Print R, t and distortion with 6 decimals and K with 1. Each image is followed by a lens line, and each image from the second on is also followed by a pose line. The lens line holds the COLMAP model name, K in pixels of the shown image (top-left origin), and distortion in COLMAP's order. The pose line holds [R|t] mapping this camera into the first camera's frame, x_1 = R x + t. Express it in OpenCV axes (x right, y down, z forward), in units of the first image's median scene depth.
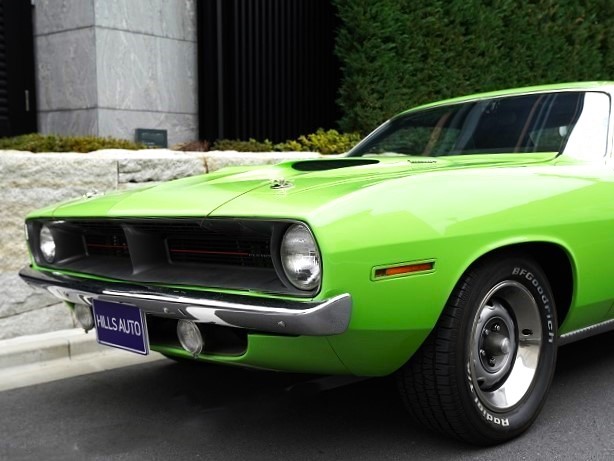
lens RADIAL K [[686.5, 0, 307.1], [0, 686.5, 234.8], [0, 0, 1]] dist [0.072248, 0.000000]
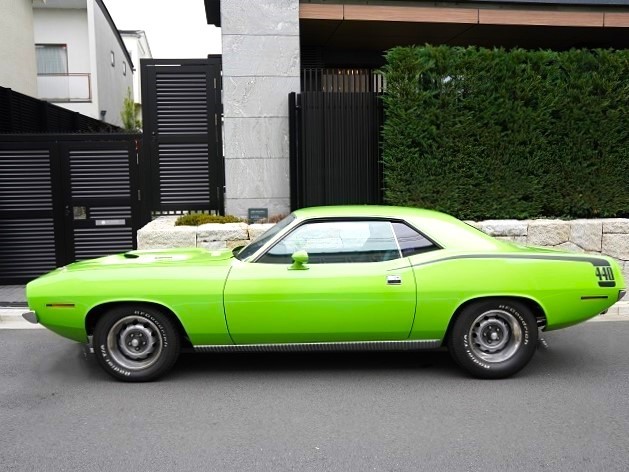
lens RADIAL K [[532.9, 0, 313.9], [0, 532.9, 235.1], [0, 0, 1]] dist [-0.011937, 0.004773]
pose [[0.775925, 0.058278, -0.628127, 0.787481], [-0.059561, 0.998043, 0.019024, -0.116526], [0.628006, 0.022651, 0.777878, -0.015459]]
